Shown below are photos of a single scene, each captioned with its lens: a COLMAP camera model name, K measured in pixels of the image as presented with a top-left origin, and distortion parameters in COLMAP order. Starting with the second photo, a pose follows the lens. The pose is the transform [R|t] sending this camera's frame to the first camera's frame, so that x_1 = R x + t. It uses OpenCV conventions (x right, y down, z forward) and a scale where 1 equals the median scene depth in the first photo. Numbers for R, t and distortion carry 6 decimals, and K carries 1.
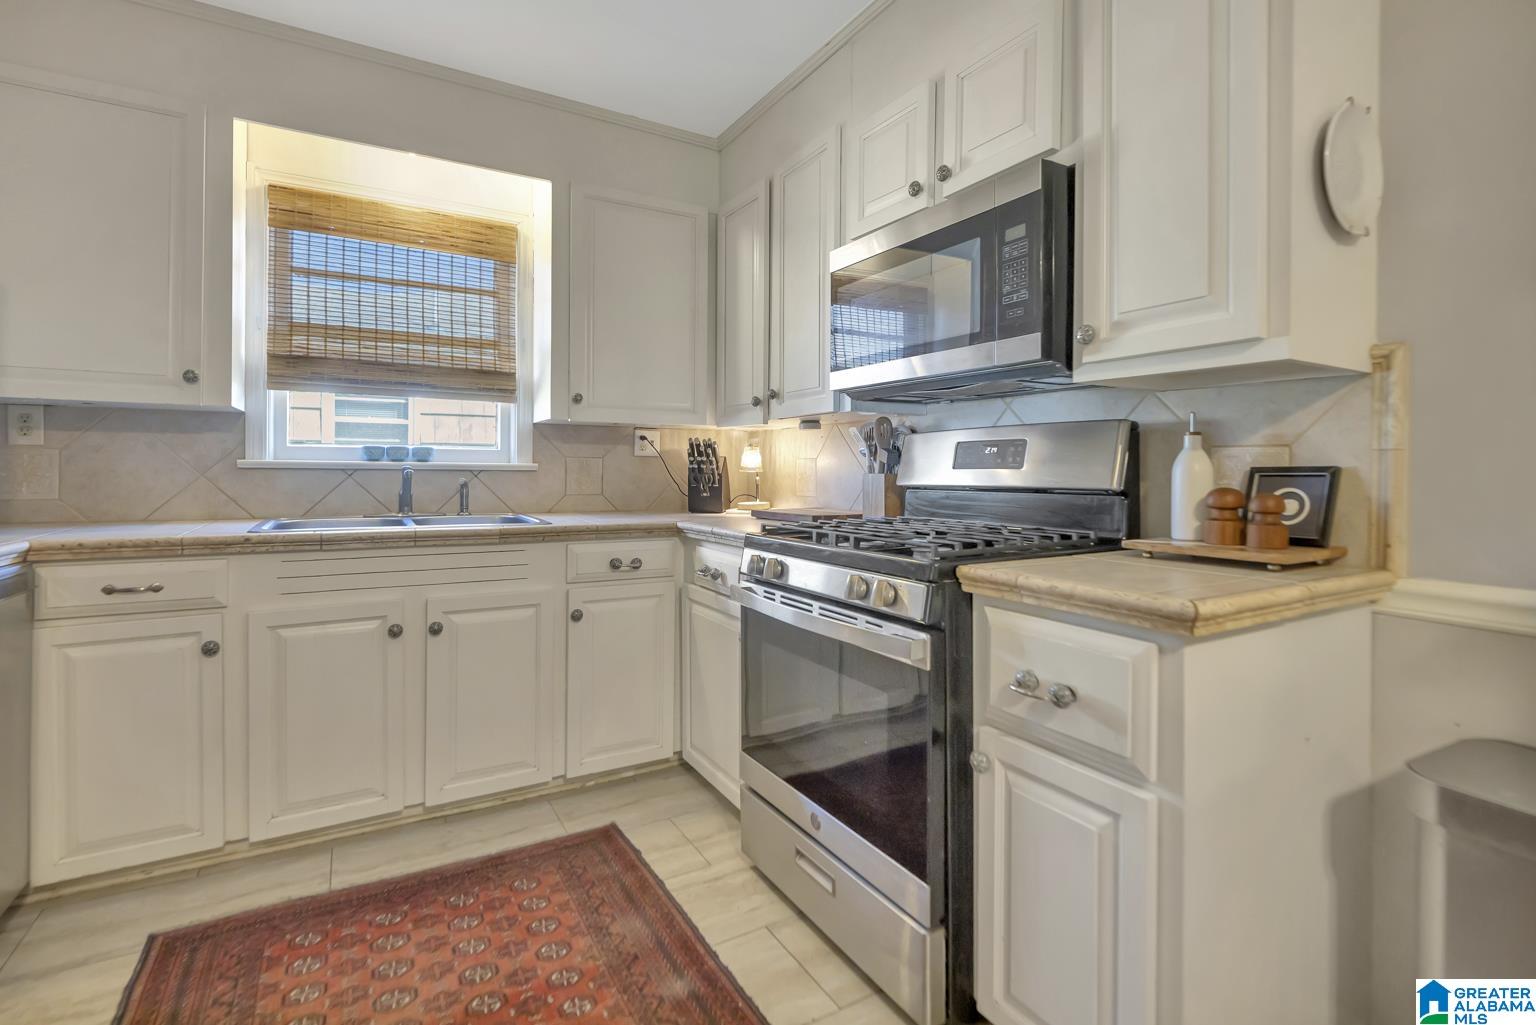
lens RADIAL K [[710.8, 0, 764.5], [0, 710.8, 466.8], [0, 0, 1]] dist [-0.002146, 0.000518]
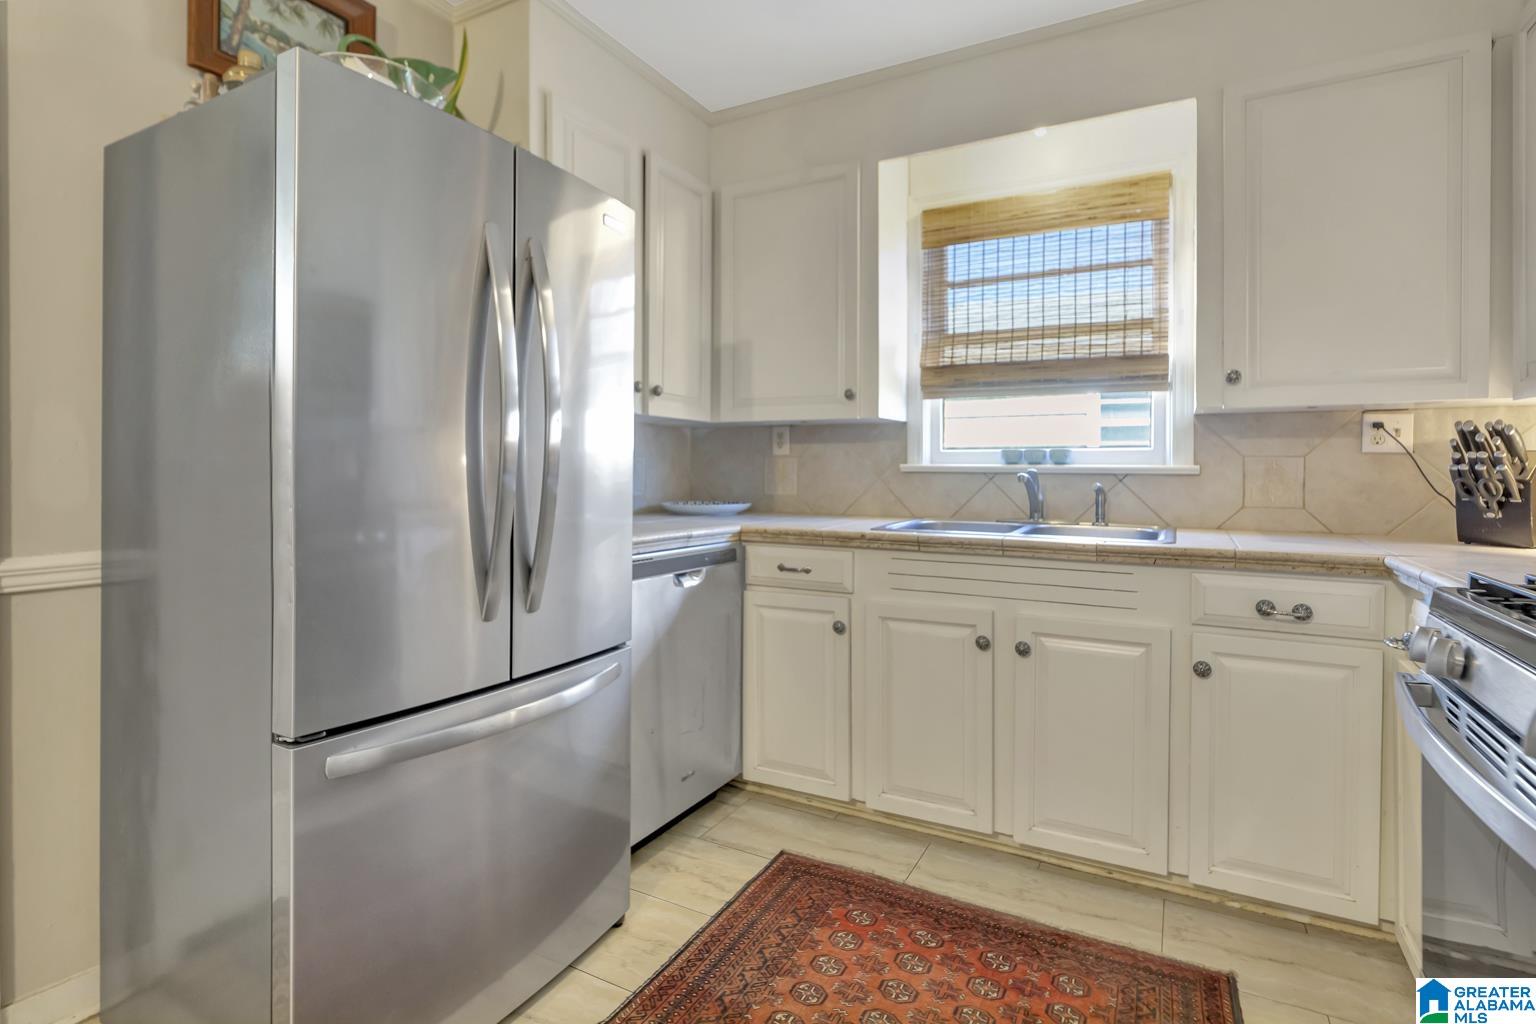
lens RADIAL K [[752.4, 0, 793.6], [0, 752.4, 473.1], [0, 0, 1]] dist [0.002382, -0.000863]
pose [[0.538136, -0.000189, -0.842858, 0.173174], [0.003185, 0.999993, 0.001809, 0.000958], [0.842852, -0.003659, 0.538133, 0.218765]]
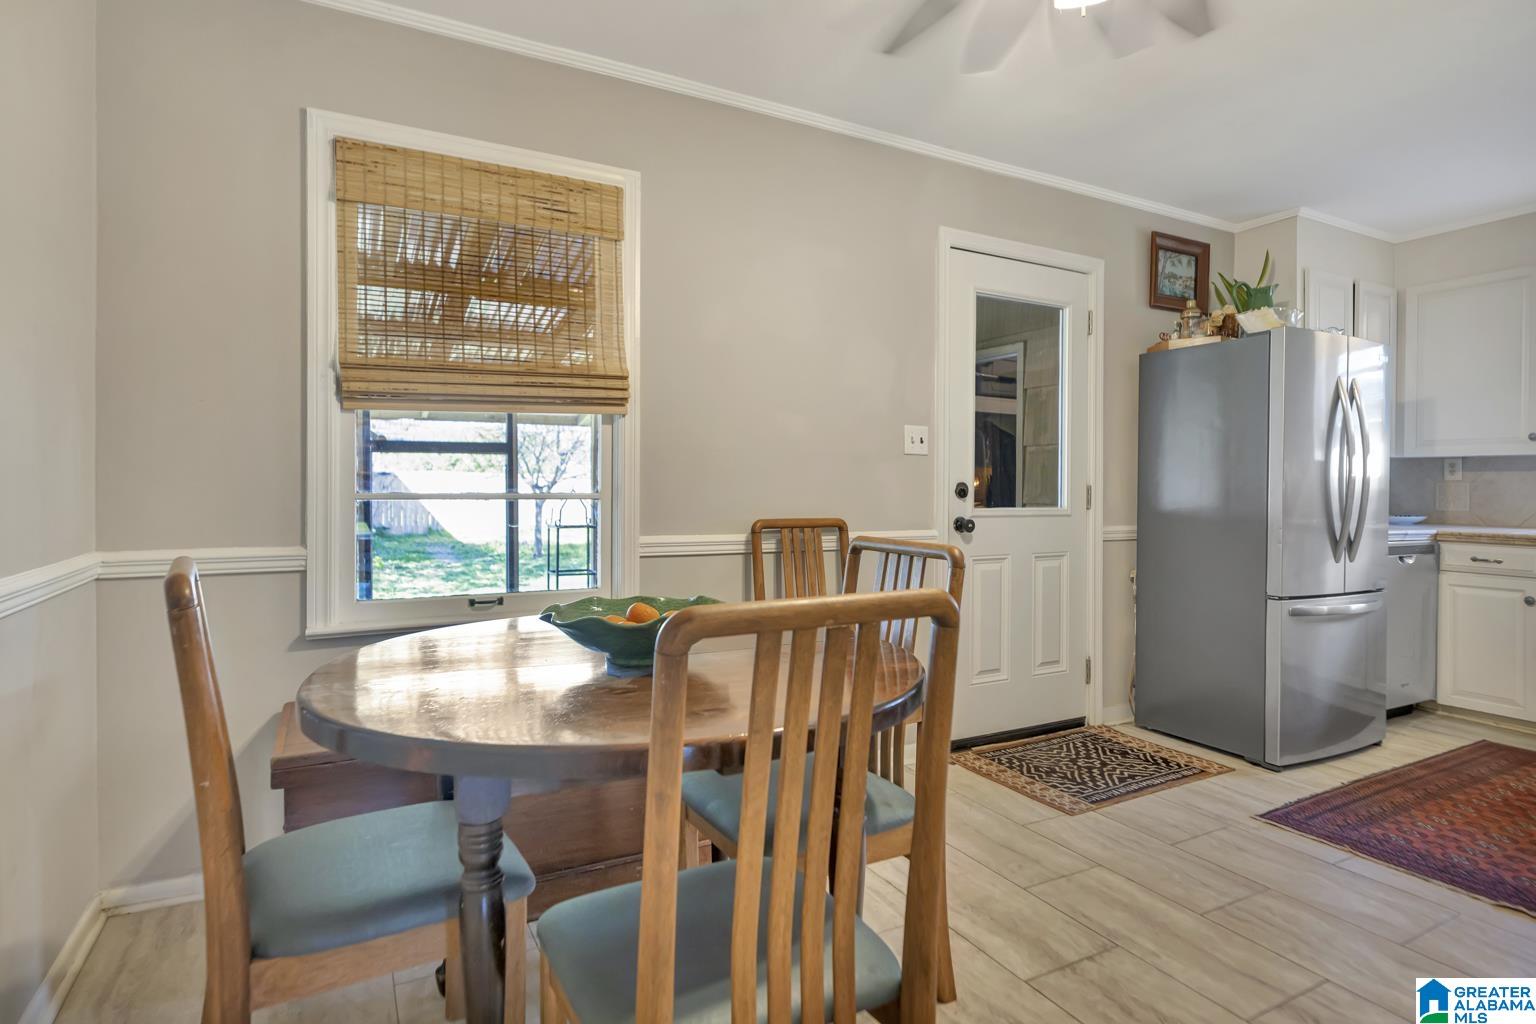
lens RADIAL K [[816.6, 0, 772.3], [0, 816.6, 496.0], [0, 0, 1]] dist [-0.001008, 0.001224]
pose [[-0.025884, 0.008032, -0.999633, 0.955545], [-0.001712, 0.999966, 0.008079, -0.004532], [0.999663, 0.001920, -0.025869, -0.594529]]
